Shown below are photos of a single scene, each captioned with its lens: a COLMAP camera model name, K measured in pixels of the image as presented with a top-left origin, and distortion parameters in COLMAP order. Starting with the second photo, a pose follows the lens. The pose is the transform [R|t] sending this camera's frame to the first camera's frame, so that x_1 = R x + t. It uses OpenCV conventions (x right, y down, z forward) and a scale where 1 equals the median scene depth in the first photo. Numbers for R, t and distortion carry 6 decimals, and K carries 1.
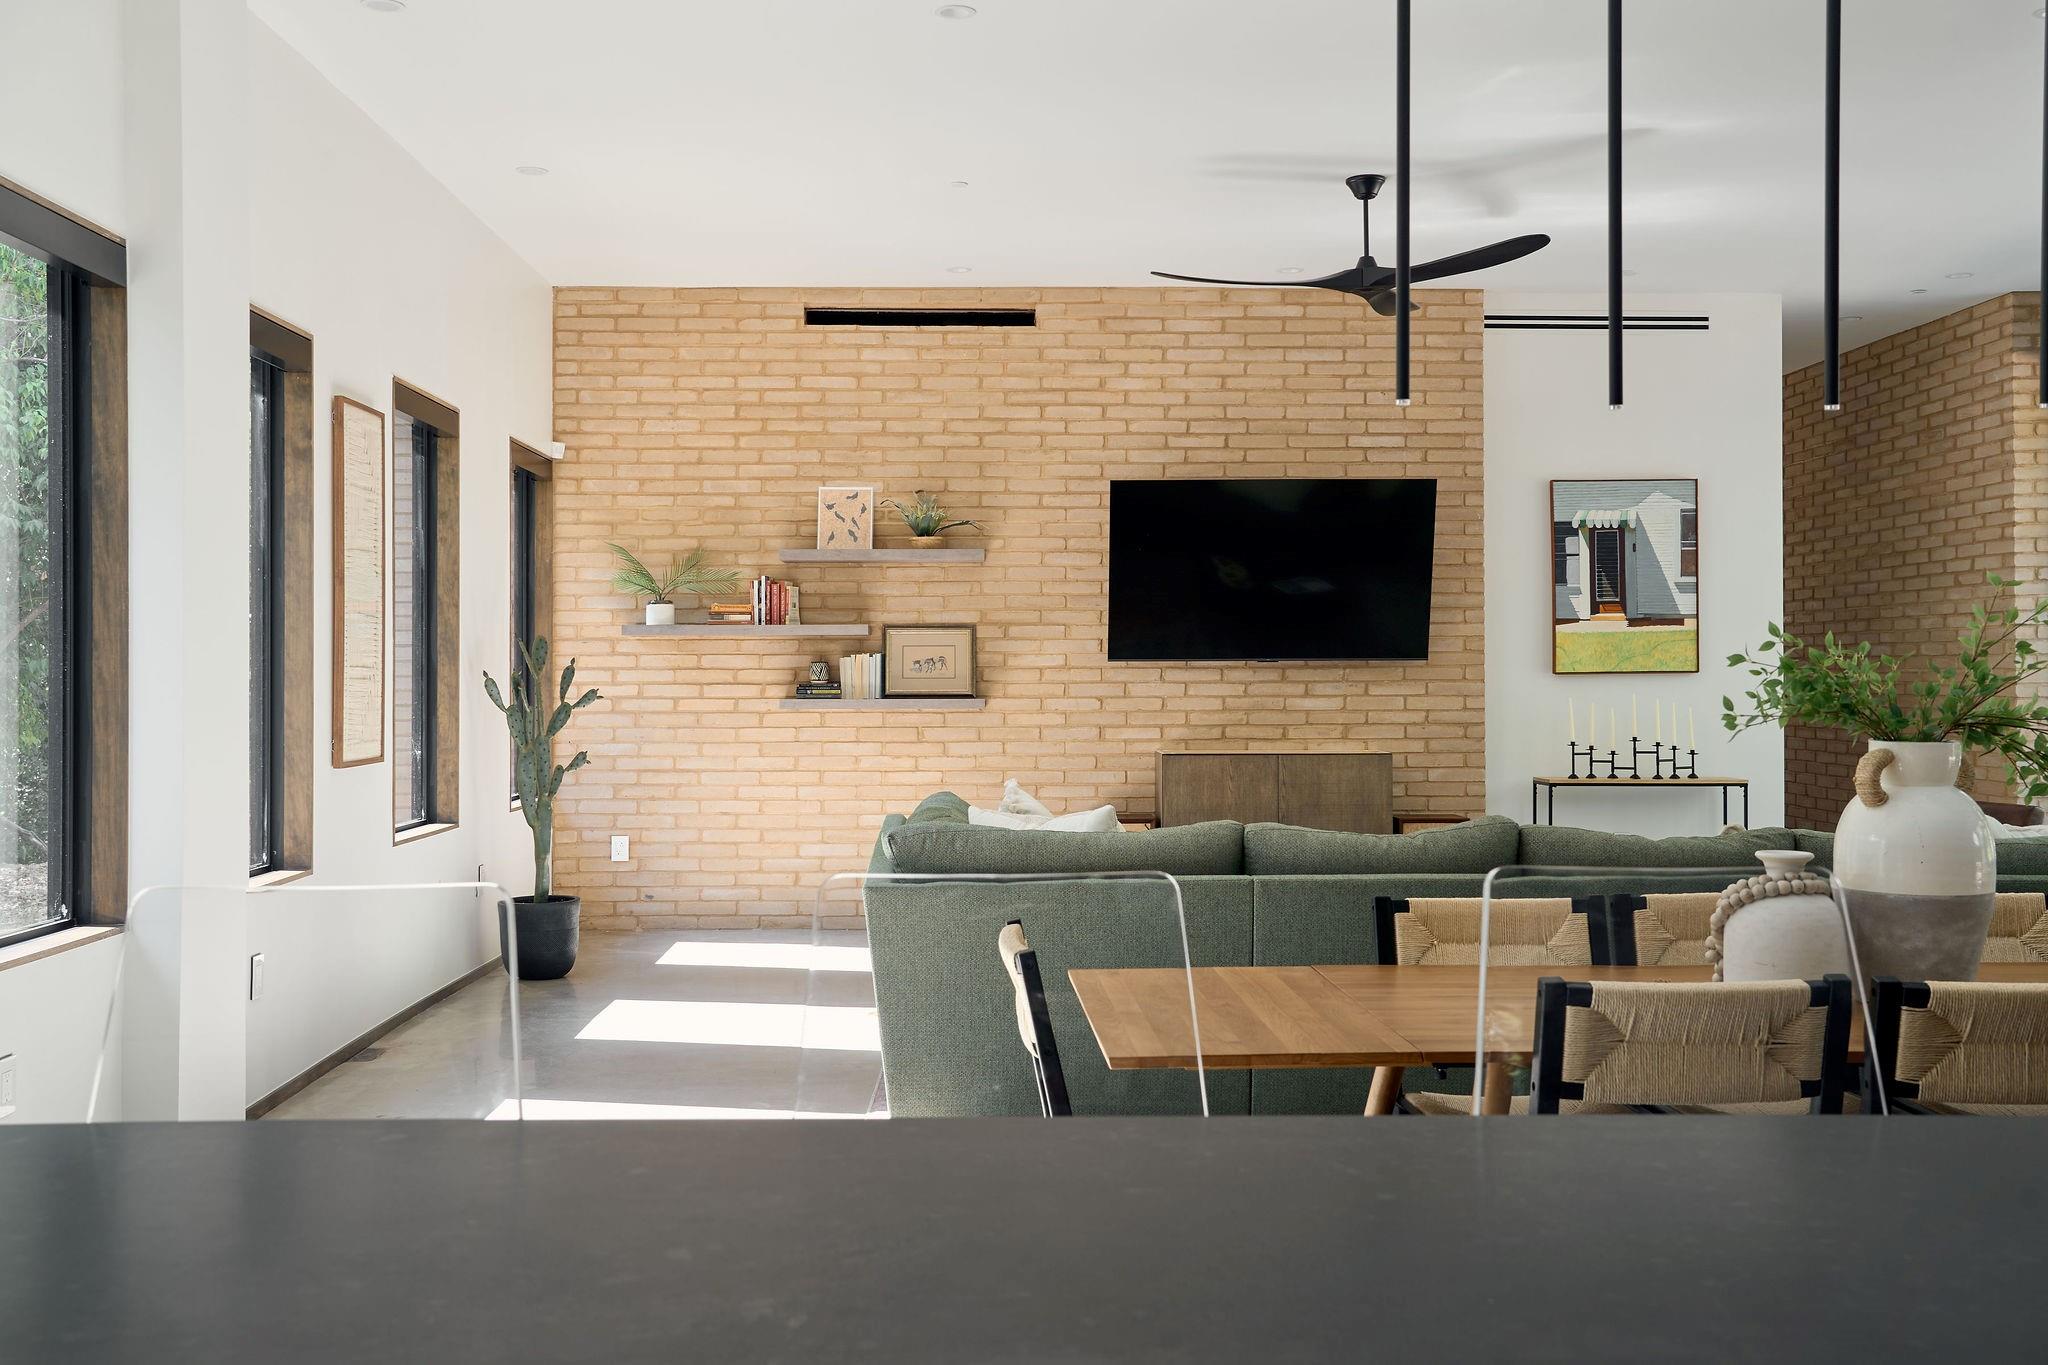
lens RADIAL K [[1959.5, 0, 1022.7], [0, 1959.5, 679.8], [0, 0, 1]] dist [-0.001658, 0.000000]
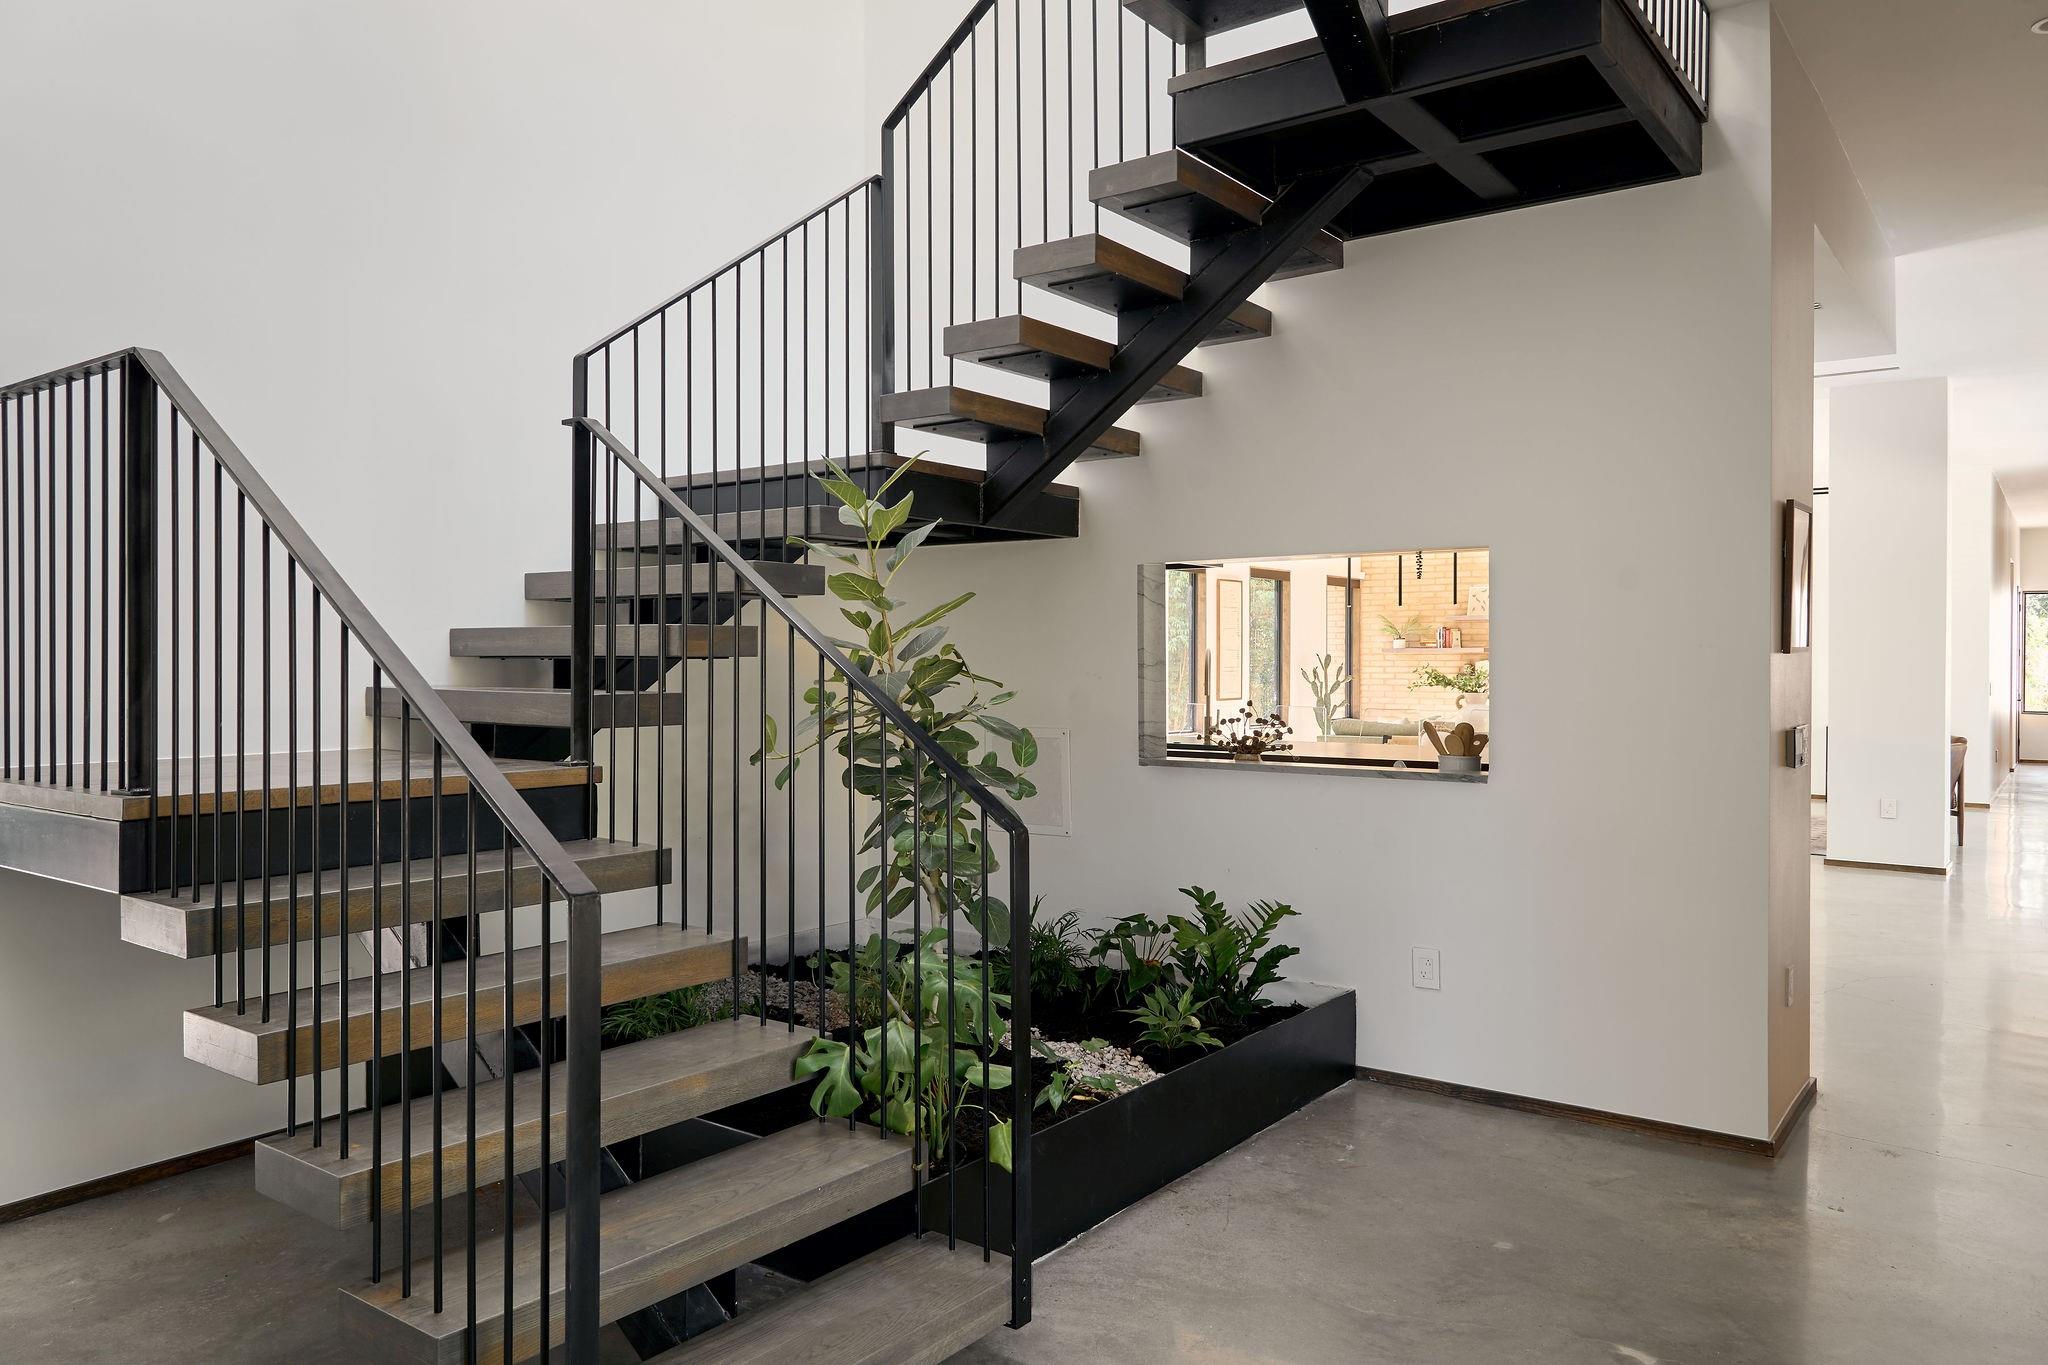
lens RADIAL K [[1435.0, 0, 1023.9], [0, 1435.0, 676.3], [0, 0, 1]] dist [0.001162, 0.000115]
pose [[0.786812, 0.008849, -0.617130, 0.523137], [-0.008191, 0.999959, 0.003895, 0.002862], [0.617139, 0.001990, 0.786852, -0.638377]]
